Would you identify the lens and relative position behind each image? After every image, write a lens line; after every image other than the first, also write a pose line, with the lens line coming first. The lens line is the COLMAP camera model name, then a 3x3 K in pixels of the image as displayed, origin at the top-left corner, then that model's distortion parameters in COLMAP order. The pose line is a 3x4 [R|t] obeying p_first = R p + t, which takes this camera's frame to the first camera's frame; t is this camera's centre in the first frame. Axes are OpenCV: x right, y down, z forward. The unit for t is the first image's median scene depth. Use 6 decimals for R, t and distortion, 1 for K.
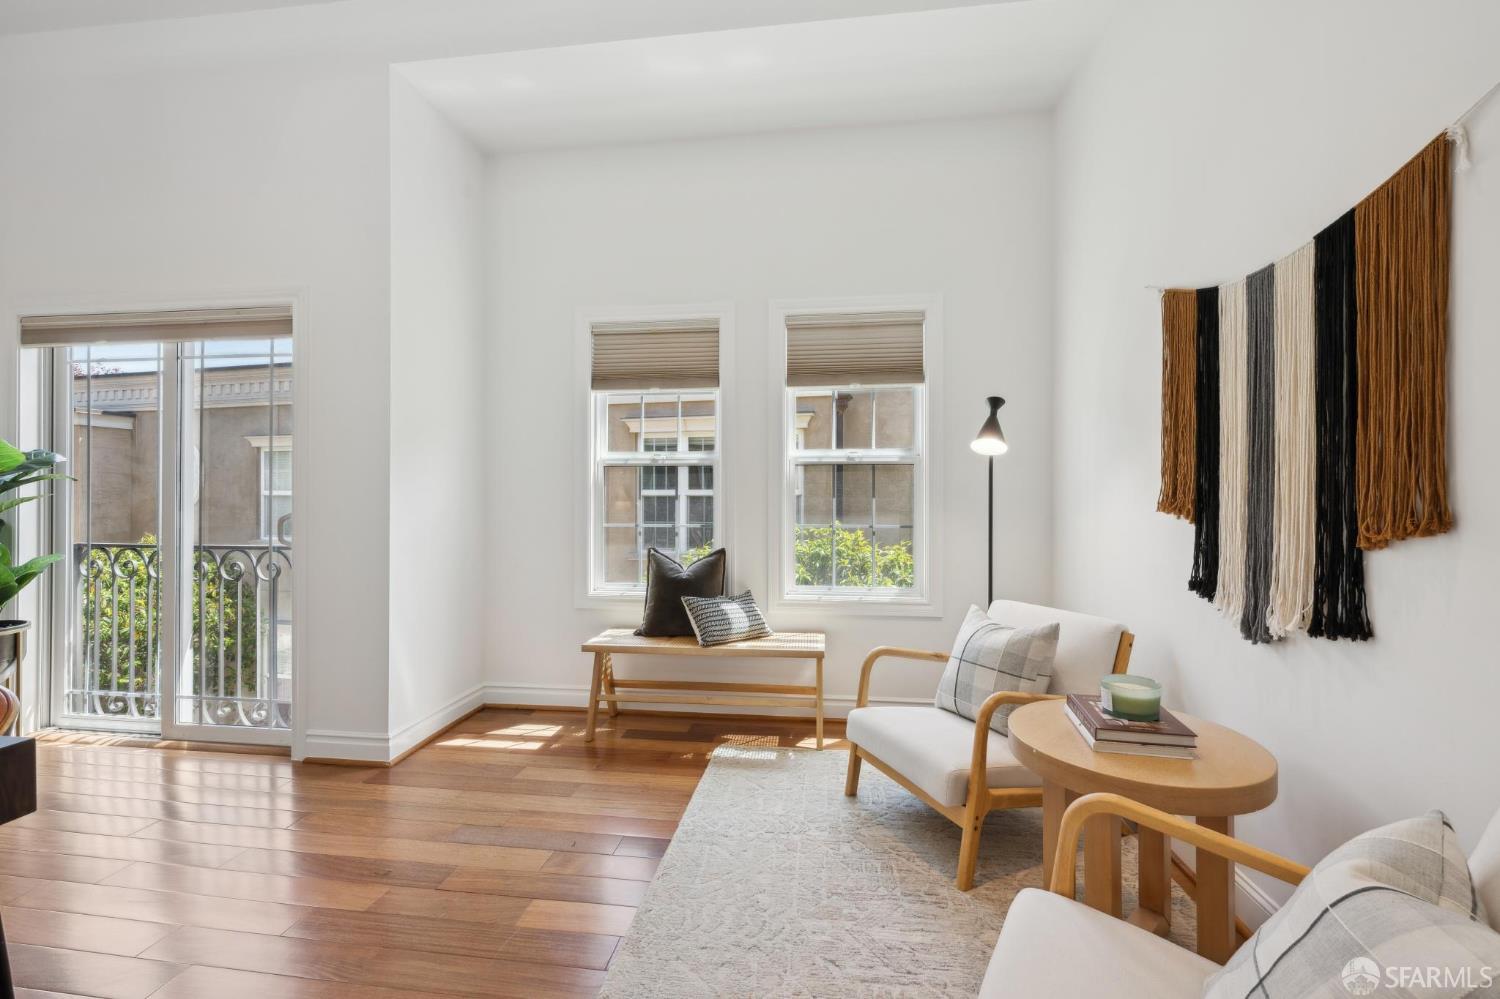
lens RADIAL K [[698.6, 0, 750.0], [0, 698.6, 499.5], [0, 0, 1]] dist [0.000090, -0.000359]
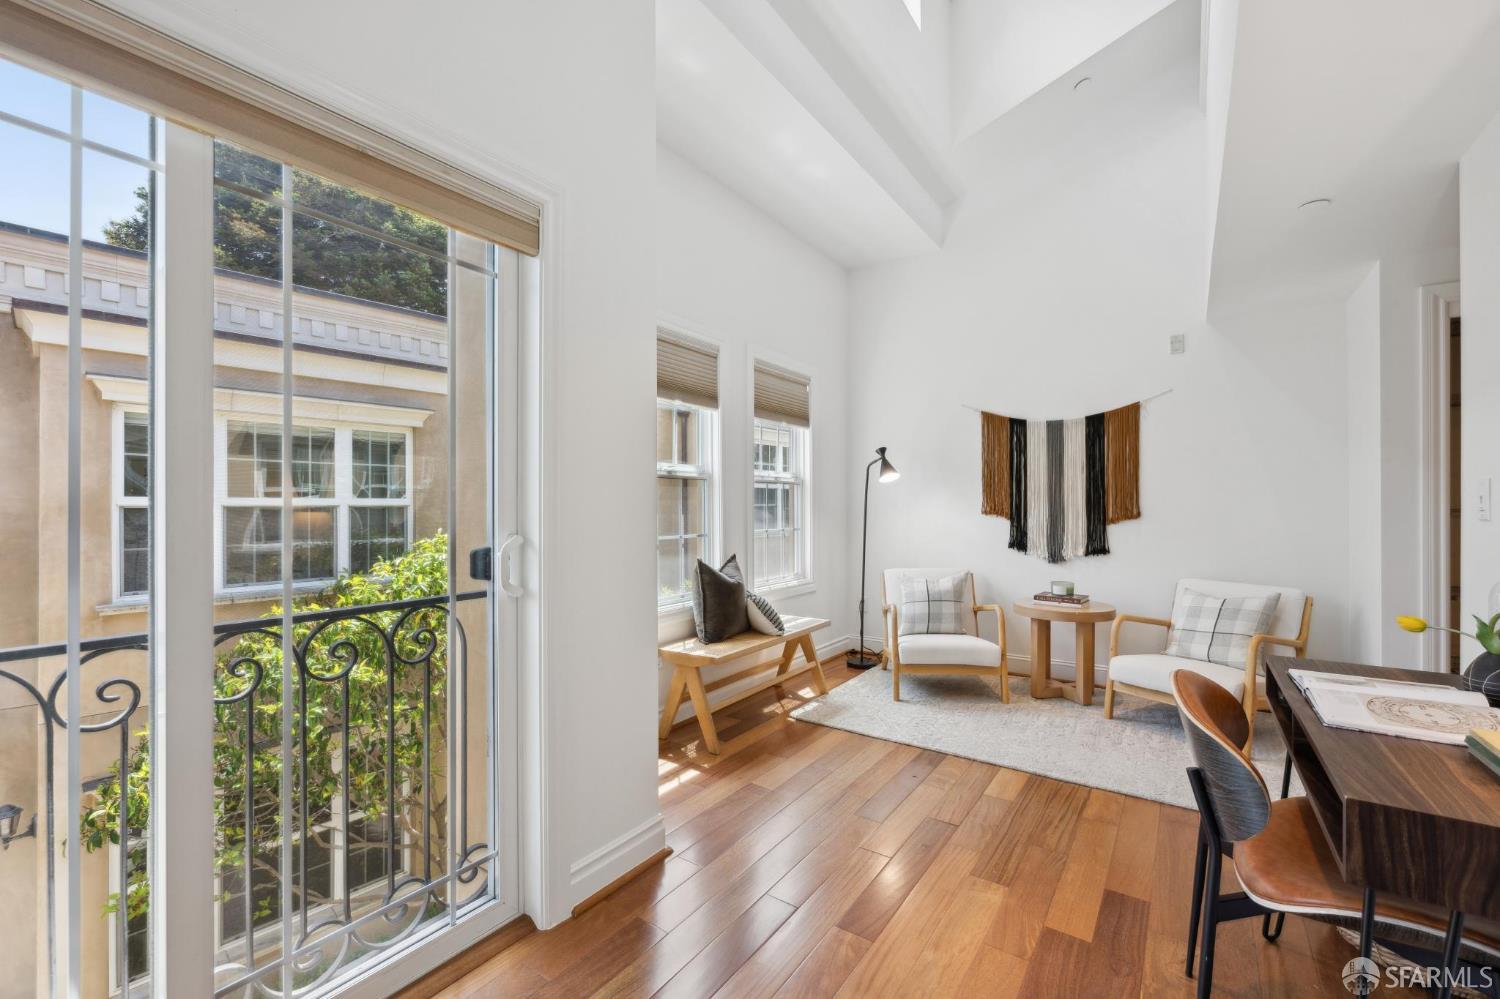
lens RADIAL K [[741.5, 0, 756.4], [0, 741.5, 504.0], [0, 0, 1]] dist [-0.002087, -0.000741]
pose [[0.370487, -0.002635, 0.928834, -1.672480], [0.004158, 0.999991, 0.001178, -0.018612], [-0.928828, 0.003426, 0.370495, 0.757616]]
